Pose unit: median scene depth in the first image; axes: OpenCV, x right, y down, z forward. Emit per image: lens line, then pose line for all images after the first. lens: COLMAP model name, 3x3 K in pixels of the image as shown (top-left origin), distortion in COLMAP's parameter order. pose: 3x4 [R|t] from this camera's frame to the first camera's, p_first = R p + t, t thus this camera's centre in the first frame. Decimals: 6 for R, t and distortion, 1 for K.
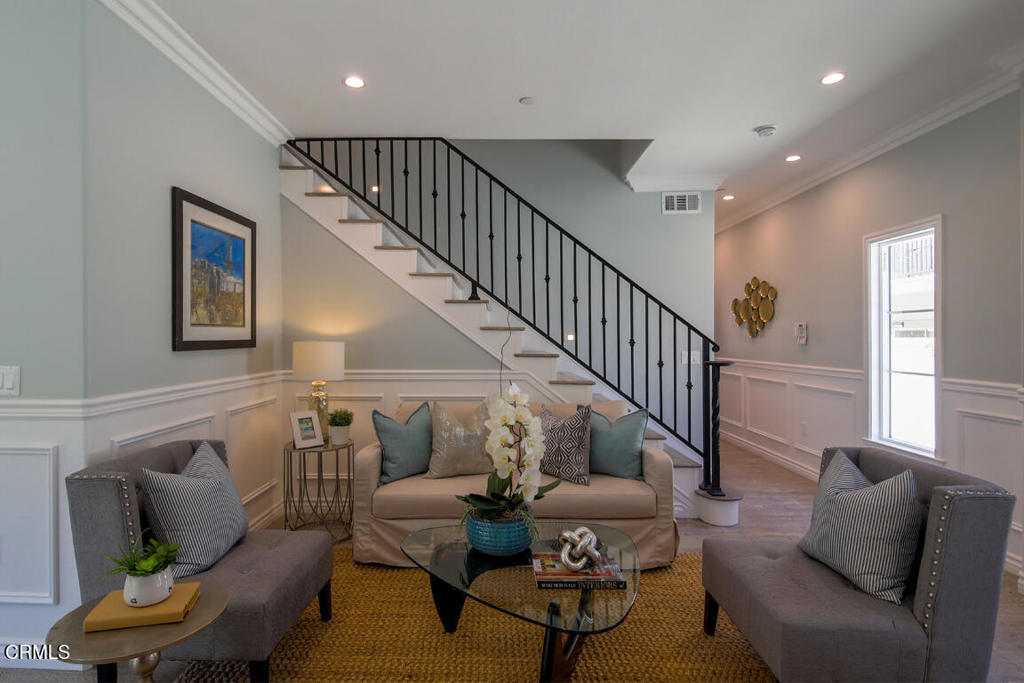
lens RADIAL K [[507.3, 0, 518.3], [0, 507.3, 342.4], [0, 0, 1]] dist [0.011603, -0.001098]
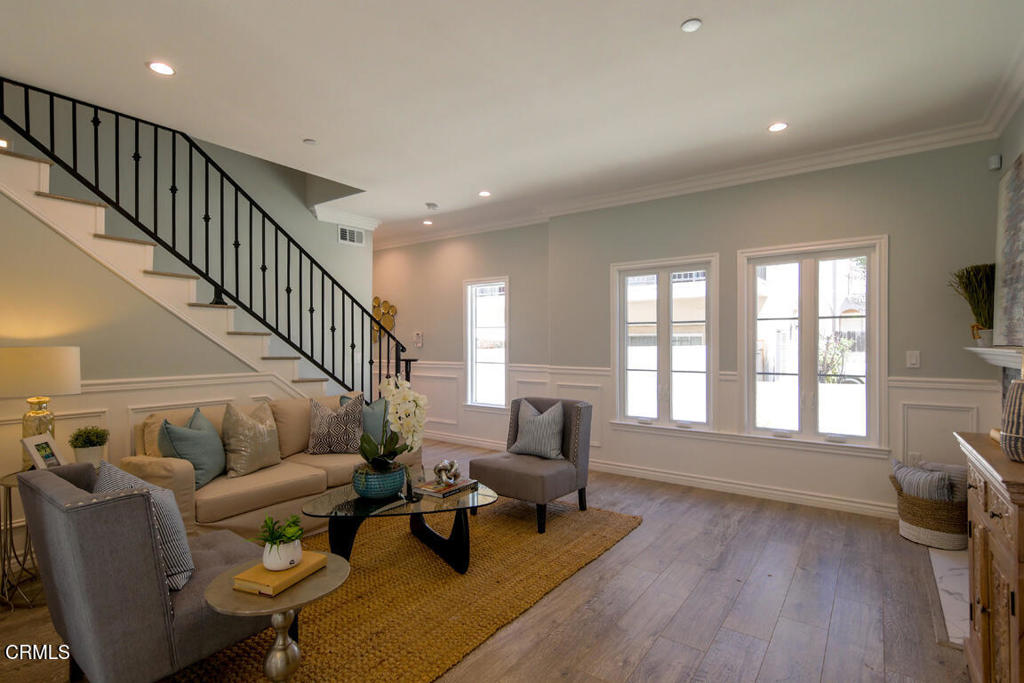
lens RADIAL K [[507.3, 0, 504.5], [0, 507.3, 344.2], [0, 0, 1]] dist [0.011603, -0.001098]
pose [[0.577923, -0.001336, 0.816090, -0.584624], [0.008723, 0.999952, -0.004540, 0.004056], [-0.816045, 0.009742, 0.577907, -0.043926]]
